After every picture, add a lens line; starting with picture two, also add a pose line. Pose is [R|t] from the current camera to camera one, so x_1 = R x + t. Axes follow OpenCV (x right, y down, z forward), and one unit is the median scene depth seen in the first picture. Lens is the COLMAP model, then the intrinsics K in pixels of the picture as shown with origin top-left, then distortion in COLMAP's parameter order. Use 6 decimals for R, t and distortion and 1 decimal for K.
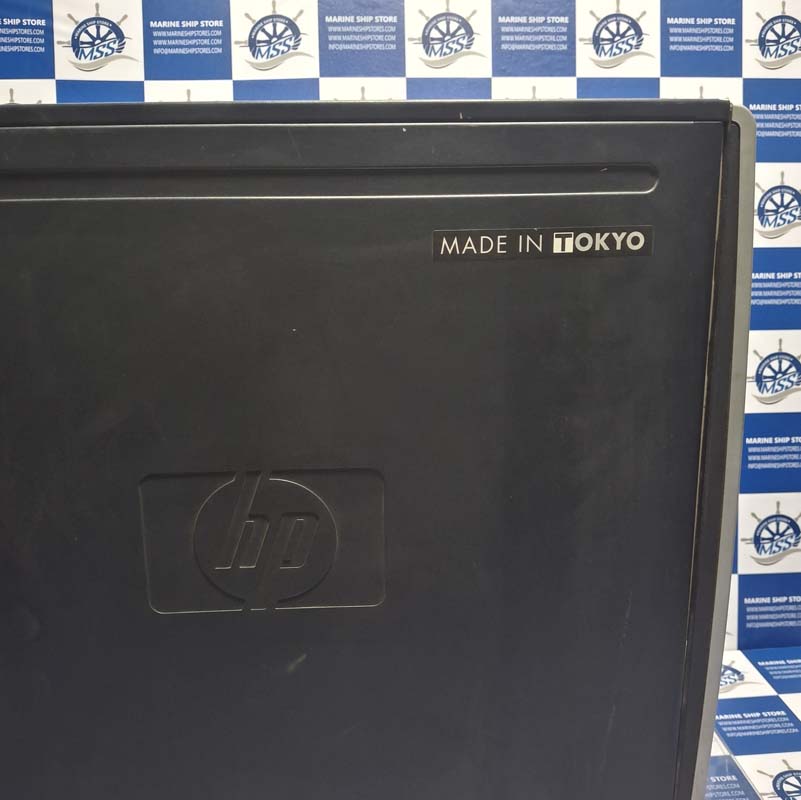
lens RADIAL K [[836.6, 0, 400.5], [0, 836.6, 404.8], [0, 0, 1]] dist [-0.011090, 0.000000]
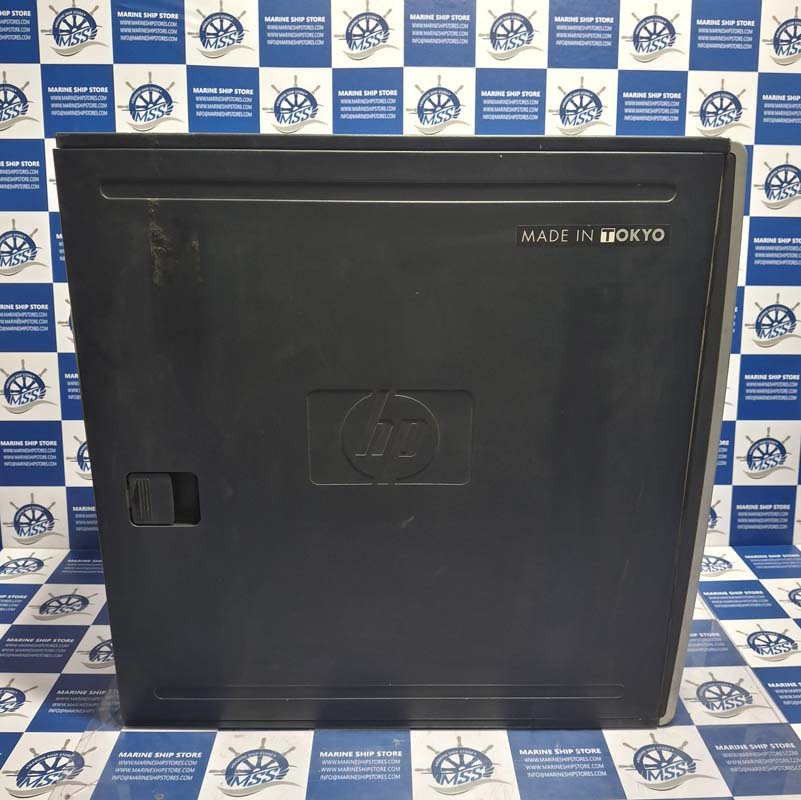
lens RADIAL K [[836.6, 0, 402.1], [0, 836.6, 394.9], [0, 0, 1]] dist [-0.011090, 0.000000]
pose [[0.999461, 0.025673, -0.020443, -0.063090], [-0.024070, 0.996883, 0.075135, -0.010587], [0.022309, -0.074602, 0.996964, -0.237978]]
